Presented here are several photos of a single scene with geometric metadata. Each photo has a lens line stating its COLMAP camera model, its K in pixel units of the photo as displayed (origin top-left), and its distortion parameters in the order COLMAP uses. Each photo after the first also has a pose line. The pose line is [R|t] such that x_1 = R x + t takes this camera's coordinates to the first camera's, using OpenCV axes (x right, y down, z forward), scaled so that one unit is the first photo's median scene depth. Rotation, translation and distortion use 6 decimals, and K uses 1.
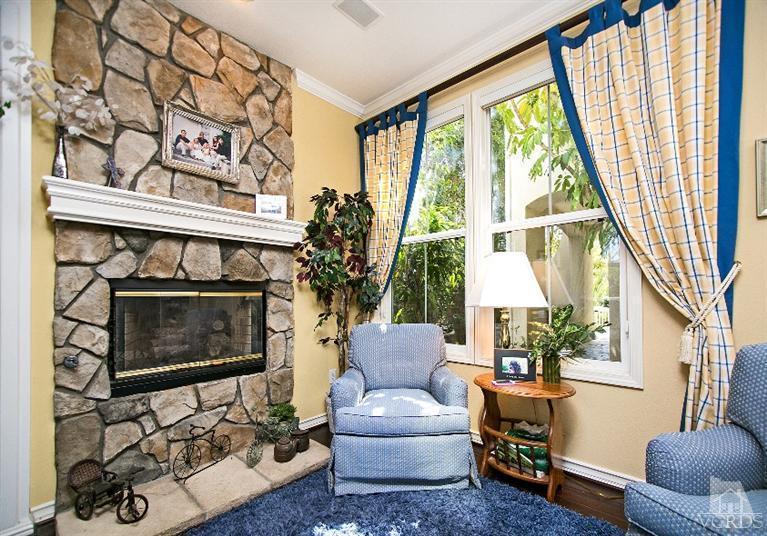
lens RADIAL K [[342.6, 0, 384.2], [0, 342.6, 293.2], [0, 0, 1]] dist [0.001007, 0.000308]
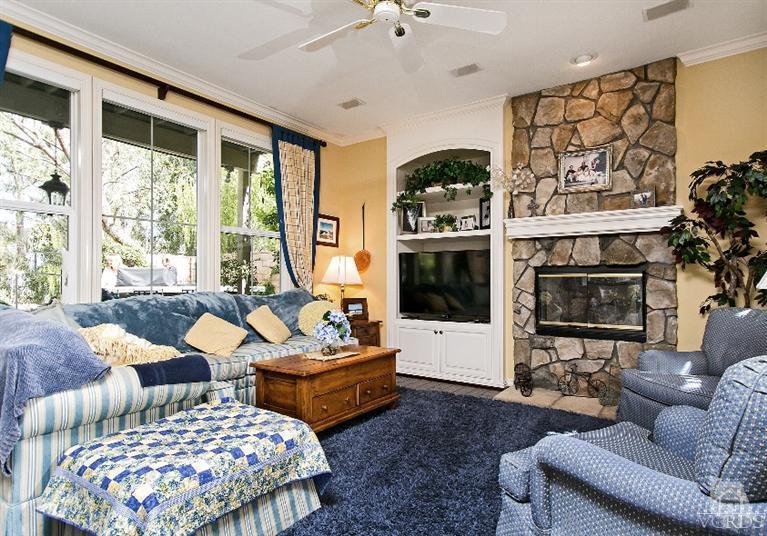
lens RADIAL K [[429.1, 0, 383.5], [0, 429.1, 268.0], [0, 0, 1]] dist [0.000143, -0.000007]
pose [[0.127896, -0.017262, -0.991637, 1.149301], [0.009665, 0.999823, -0.016158, -0.007678], [0.991741, -0.007518, 0.128040, -0.053757]]
